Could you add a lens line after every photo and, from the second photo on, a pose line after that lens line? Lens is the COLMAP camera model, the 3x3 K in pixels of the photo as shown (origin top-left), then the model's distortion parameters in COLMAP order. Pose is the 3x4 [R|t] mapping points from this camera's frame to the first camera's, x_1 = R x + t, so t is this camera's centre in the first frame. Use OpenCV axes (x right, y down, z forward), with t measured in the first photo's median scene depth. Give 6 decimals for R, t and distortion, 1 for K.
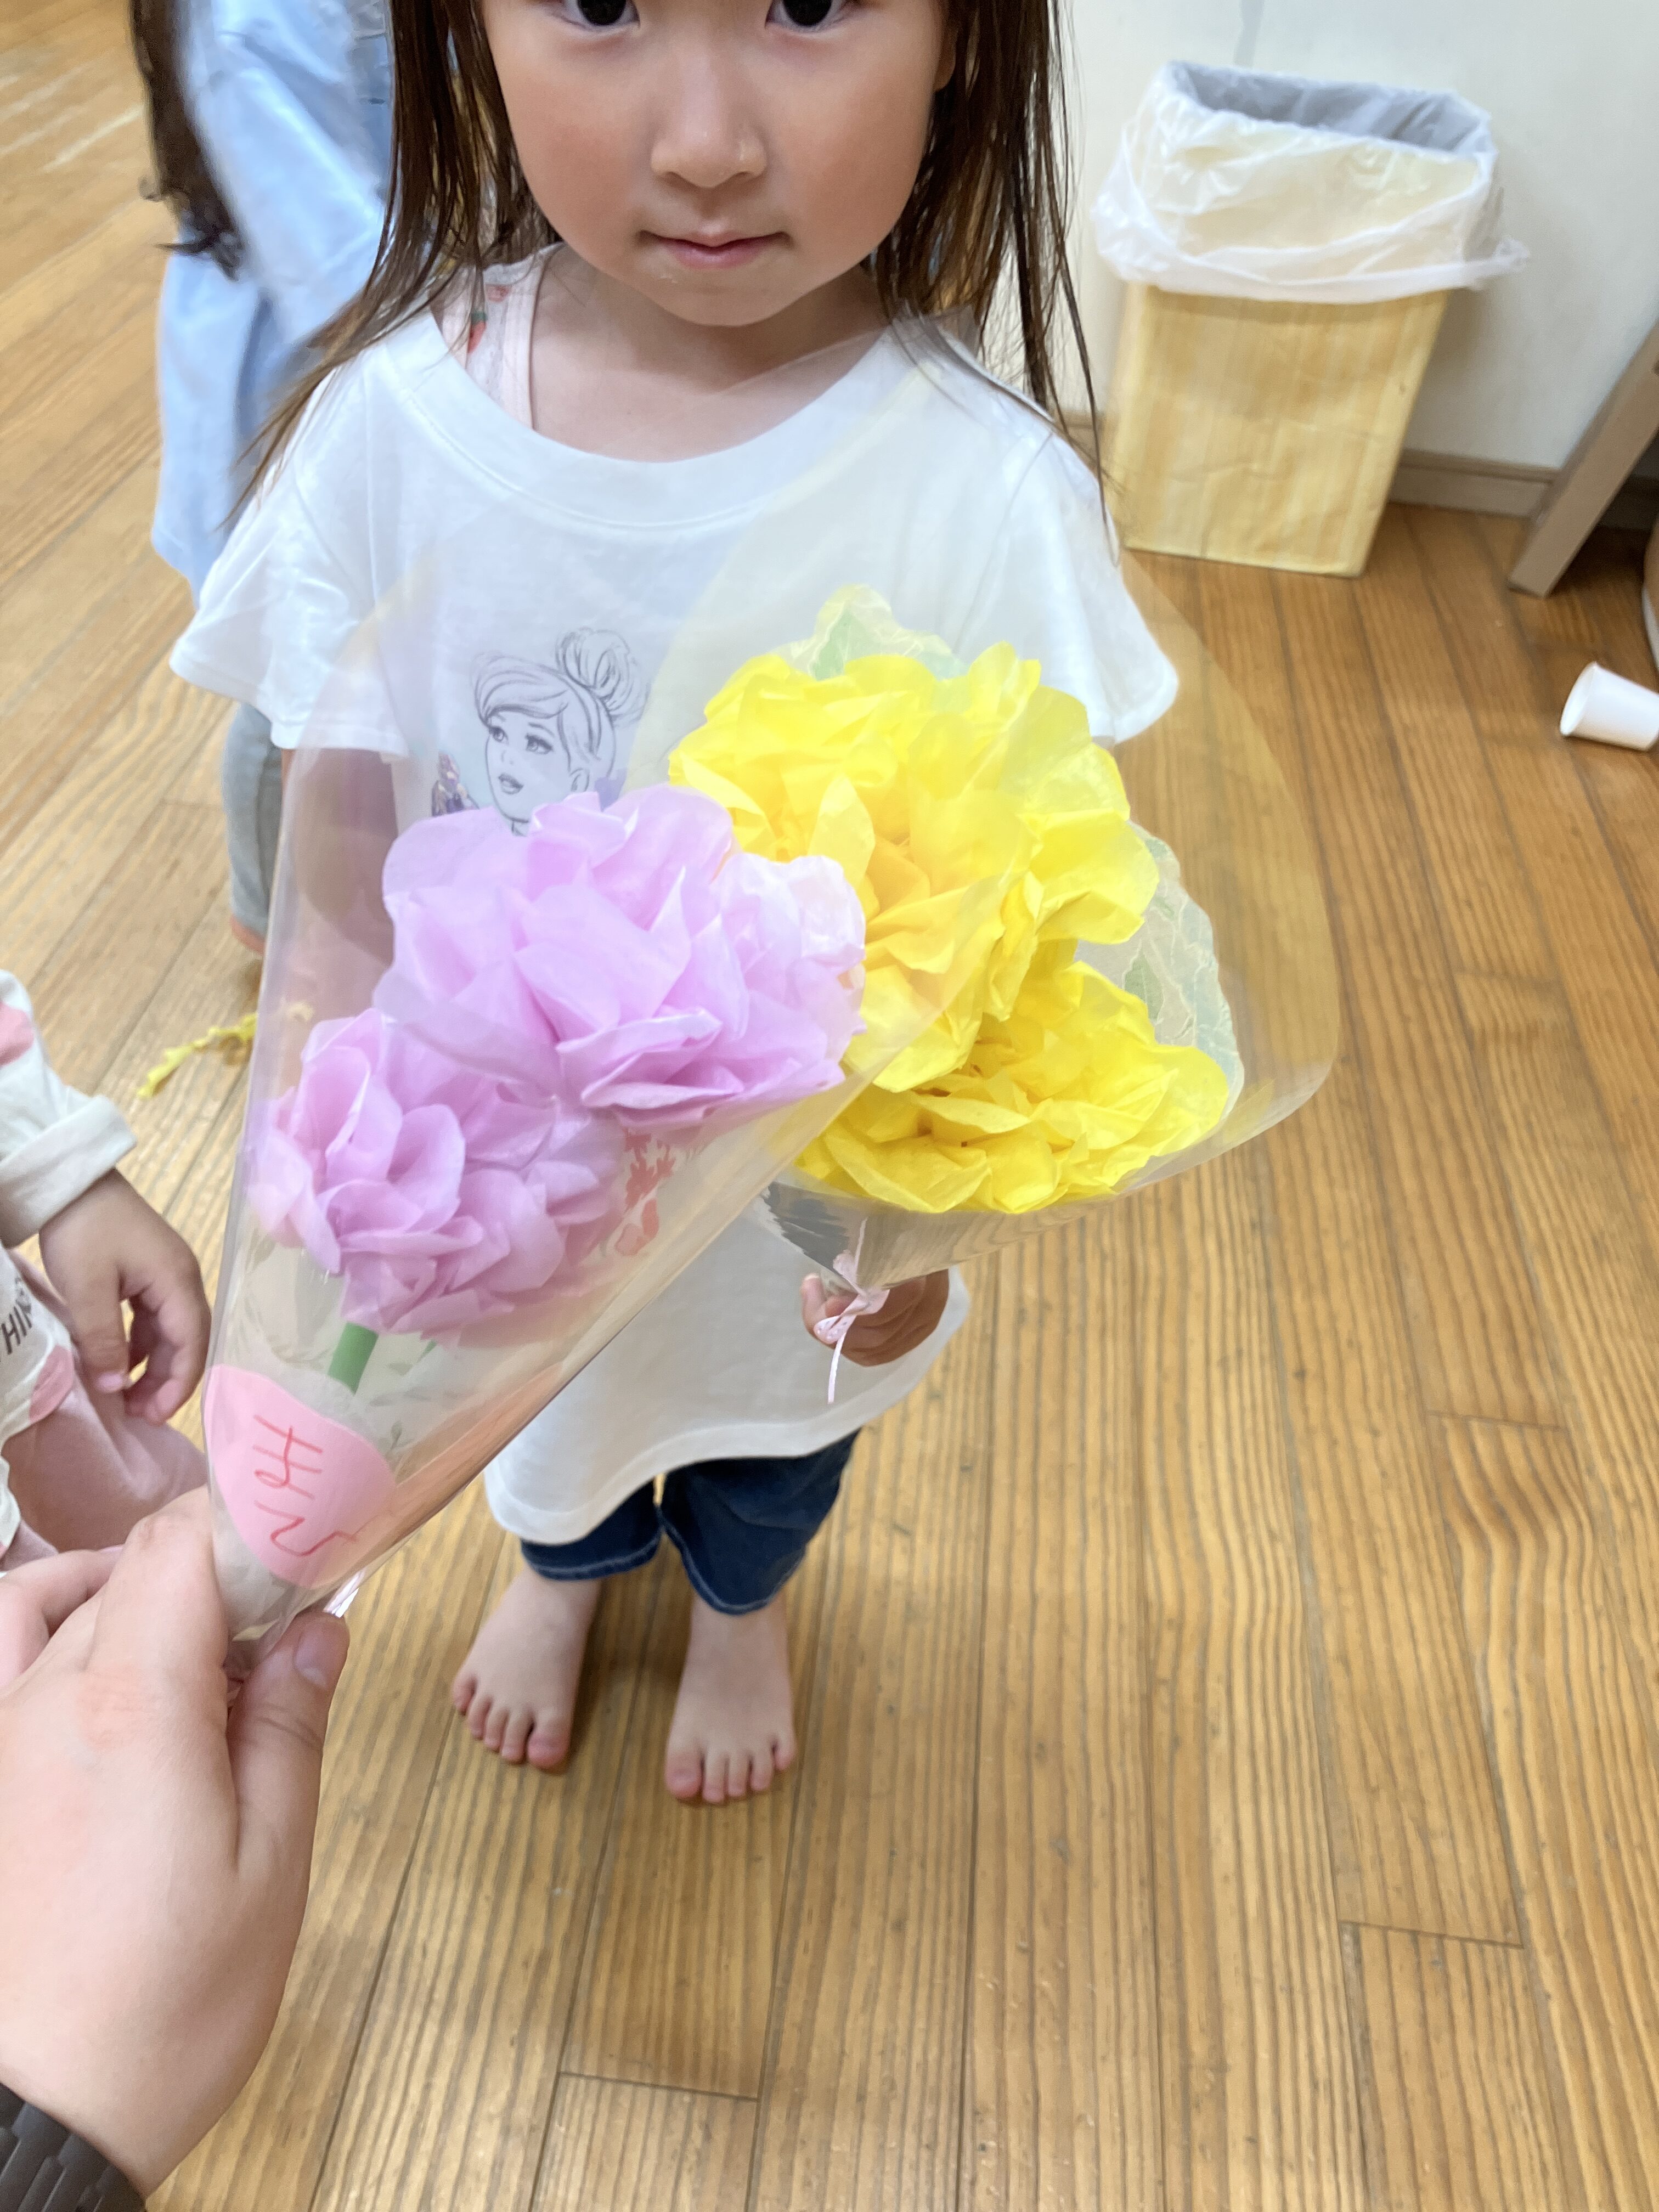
lens RADIAL K [[1835.0, 0, 838.9], [0, 1835.0, 1089.5], [0, 0, 1]] dist [0.007932, -0.019687]
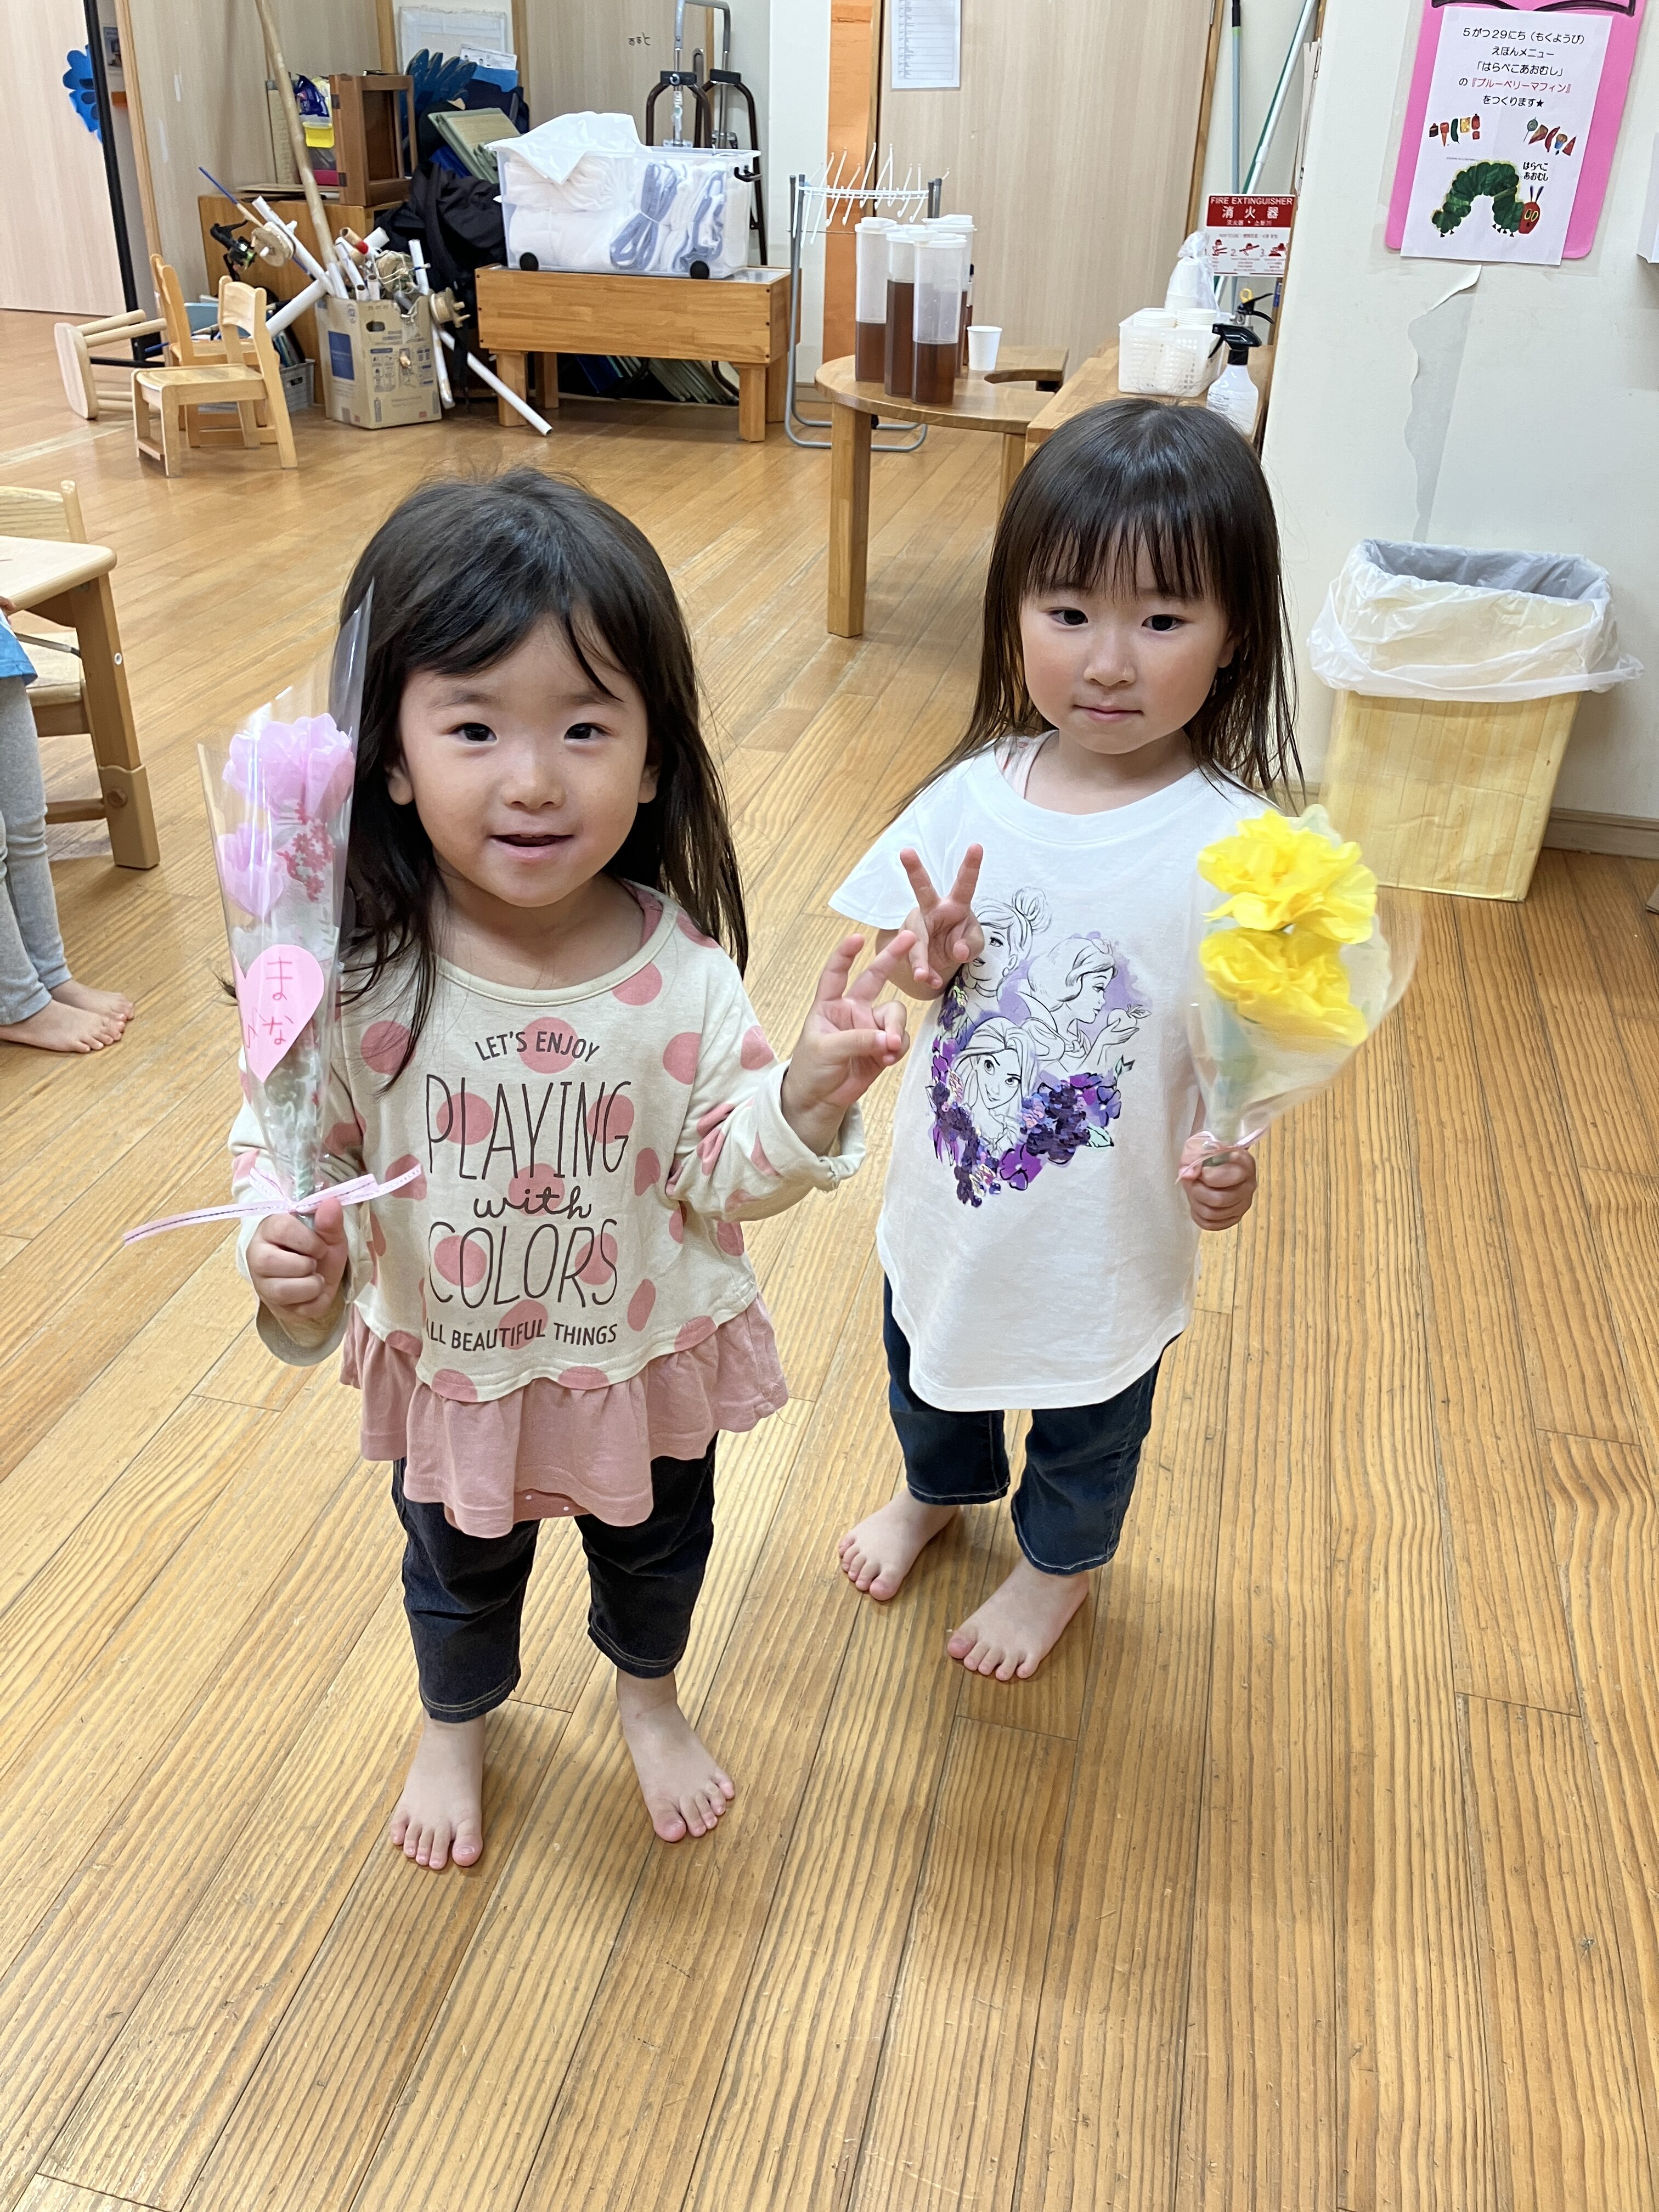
lens RADIAL K [[1835.0, 0, 829.9], [0, 1835.0, 1120.8], [0, 0, 1]] dist [0.007932, -0.019687]
pose [[0.990717, 0.023186, -0.133949, -0.037874], [-0.047421, 0.982397, -0.180688, 0.214156], [0.127402, 0.185363, 0.974376, -0.487221]]
